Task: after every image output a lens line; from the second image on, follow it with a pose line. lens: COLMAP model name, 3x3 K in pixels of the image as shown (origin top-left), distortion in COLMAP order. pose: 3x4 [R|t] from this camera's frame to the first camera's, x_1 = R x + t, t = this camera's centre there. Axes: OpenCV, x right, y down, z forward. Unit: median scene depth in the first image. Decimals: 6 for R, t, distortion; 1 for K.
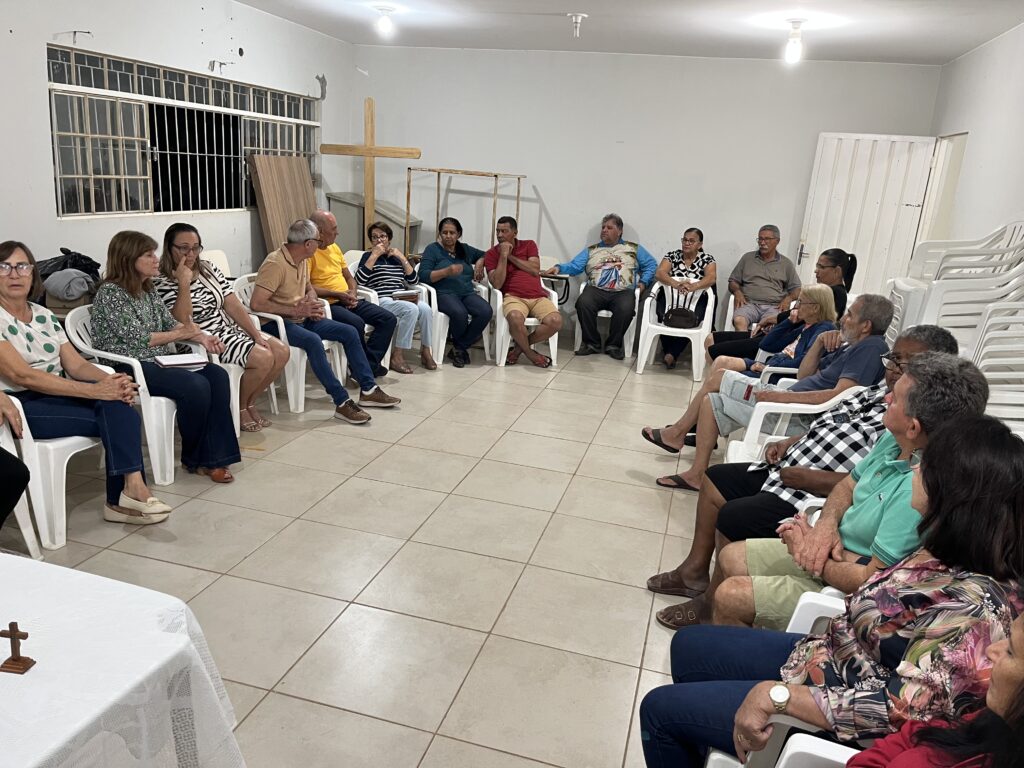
lens RADIAL K [[767.2, 0, 508.7], [0, 767.2, 380.1], [0, 0, 1]] dist [0.057543, -0.076690]
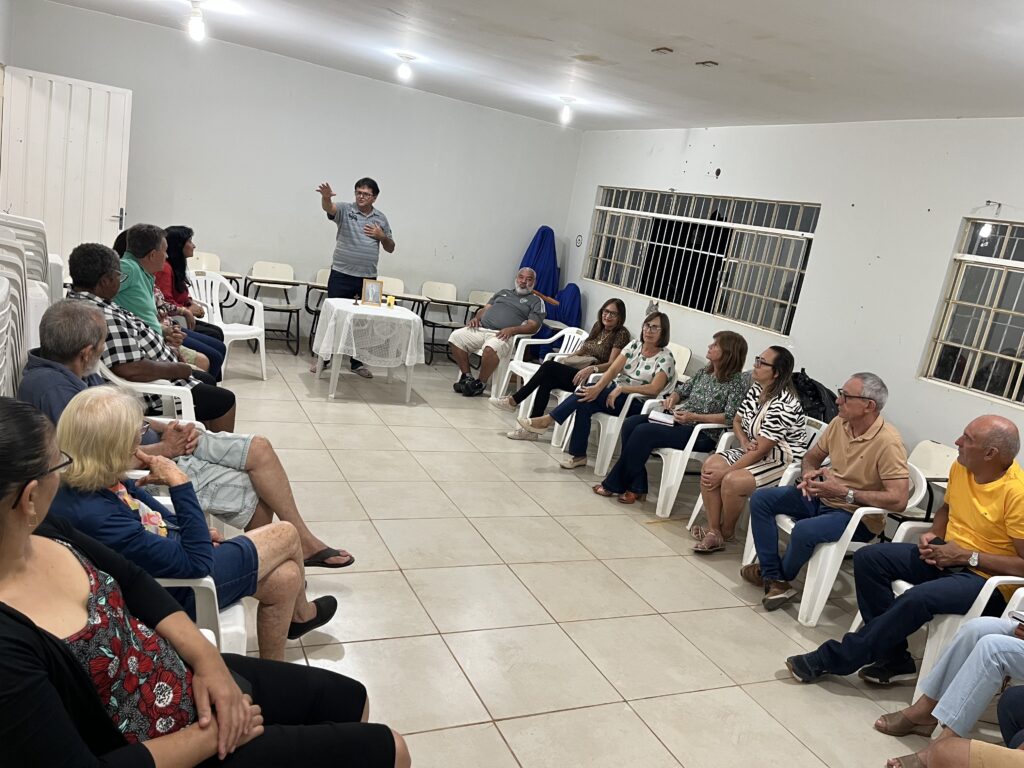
lens RADIAL K [[767.2, 0, 511.2], [0, 767.2, 390.3], [0, 0, 1]] dist [0.057543, -0.076690]
pose [[-0.728182, -0.047662, -0.683725, 0.470494], [-0.388547, 0.850496, 0.354524, -0.312190], [0.564608, 0.523817, -0.637835, 1.217754]]
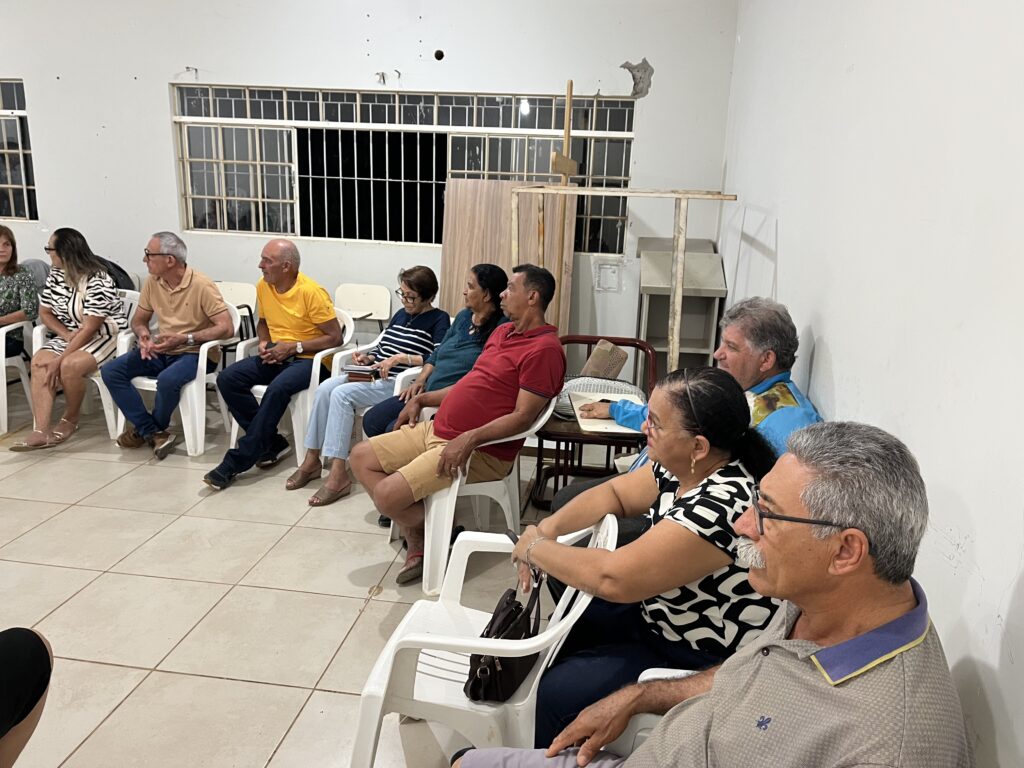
lens RADIAL K [[767.2, 0, 513.7], [0, 767.2, 382.2], [0, 0, 1]] dist [0.057543, -0.076690]
pose [[0.141416, 0.194287, -0.970698, 0.616185], [-0.290939, 0.945406, 0.146839, -0.277728], [0.946232, 0.261649, 0.190221, 1.174411]]
